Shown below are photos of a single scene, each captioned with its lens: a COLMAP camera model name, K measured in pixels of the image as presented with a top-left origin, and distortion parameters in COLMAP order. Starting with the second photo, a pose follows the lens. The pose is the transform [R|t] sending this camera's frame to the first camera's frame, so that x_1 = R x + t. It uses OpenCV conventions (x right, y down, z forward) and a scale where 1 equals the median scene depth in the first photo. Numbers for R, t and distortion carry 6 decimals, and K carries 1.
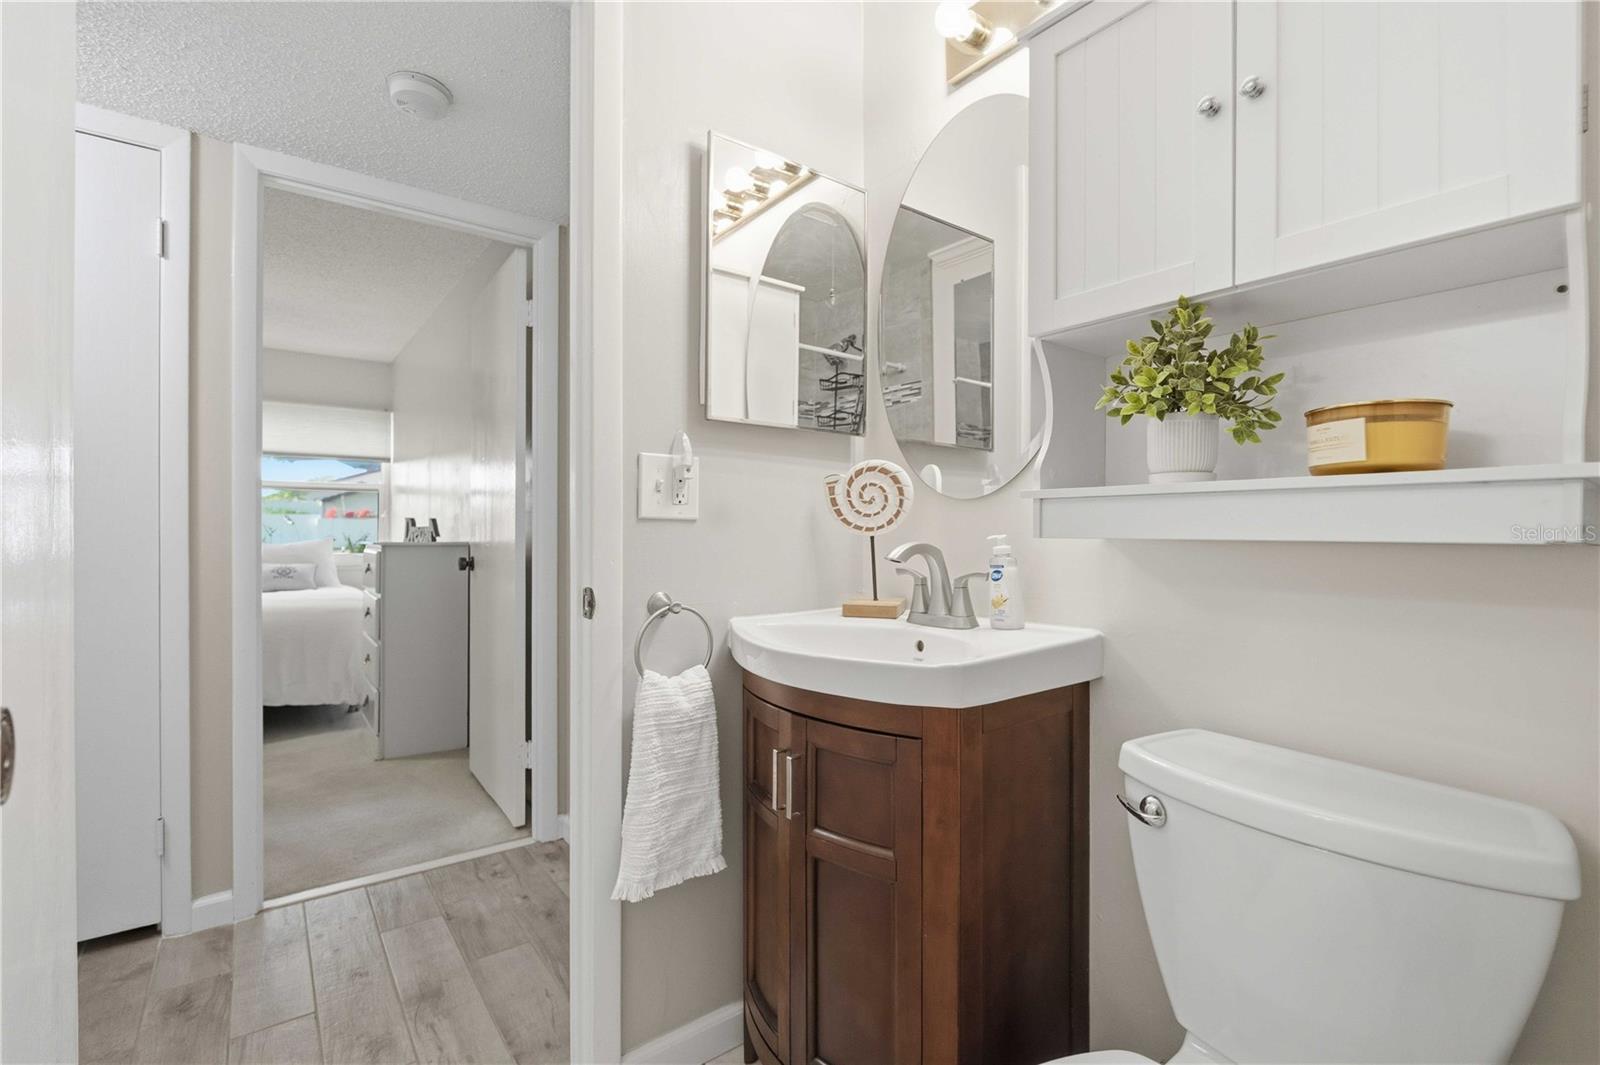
lens RADIAL K [[722.4, 0, 801.8], [0, 722.4, 533.2], [0, 0, 1]] dist [-0.012061, 0.000229]
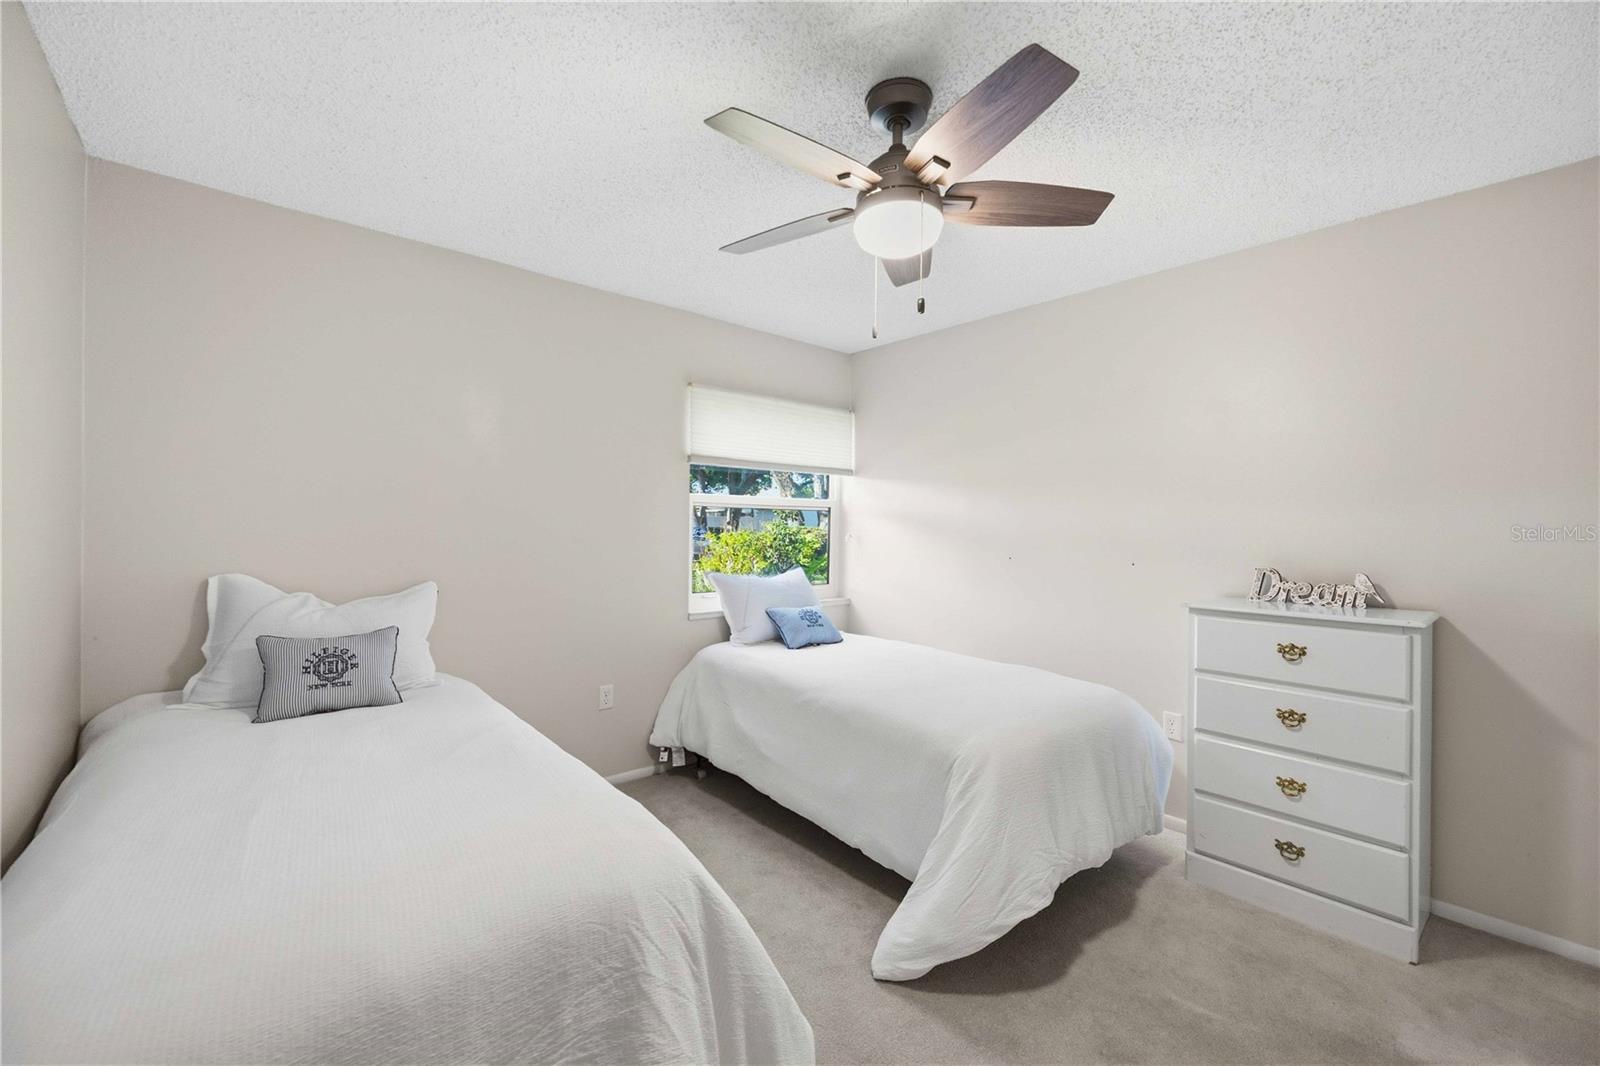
lens RADIAL K [[646.1, 0, 802.3], [0, 646.1, 525.3], [0, 0, 1]] dist [-0.000071, -0.000043]
pose [[0.998386, 0.005476, 0.056534, -0.665812], [-0.005022, 0.999954, -0.008167, -0.034495], [-0.056576, 0.007870, 0.998367, 0.267751]]
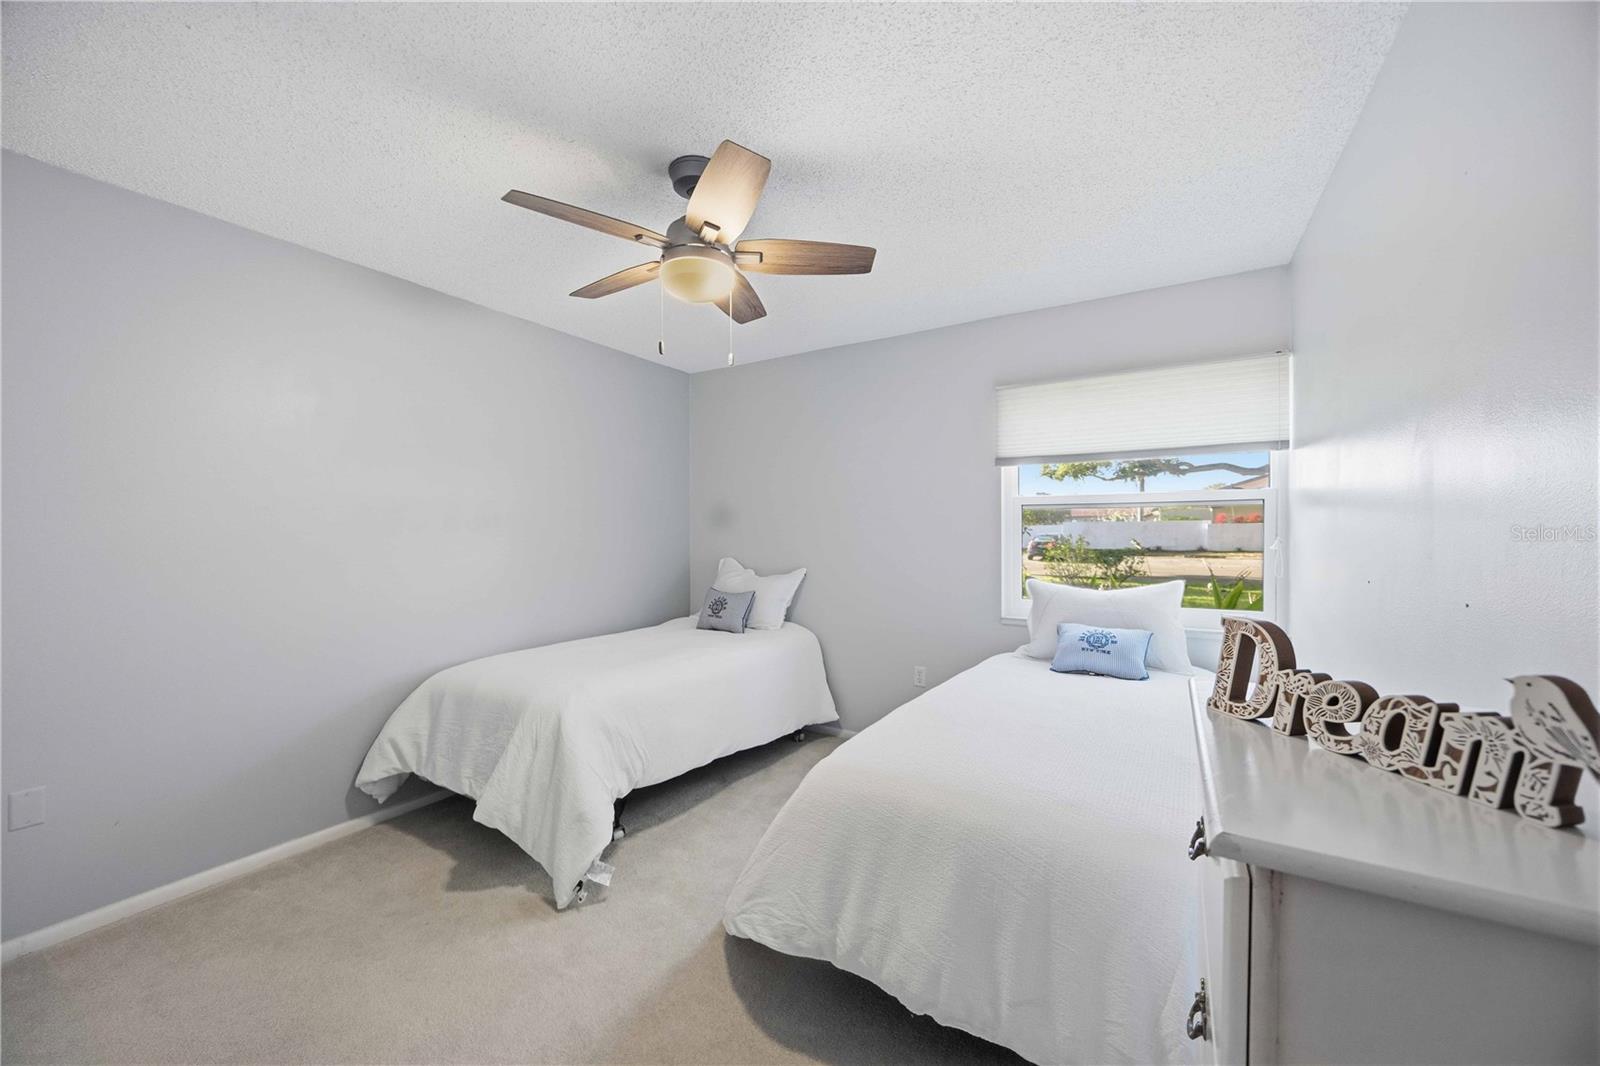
lens RADIAL K [[610.8, 0, 799.7], [0, 610.8, 534.0], [0, 0, 1]] dist [-0.000595, -0.000115]
pose [[0.372058, 0.000172, -0.928209, -0.280993], [0.001839, 0.999998, 0.000922, -0.034674], [0.928208, -0.002050, 0.372057, 0.485564]]
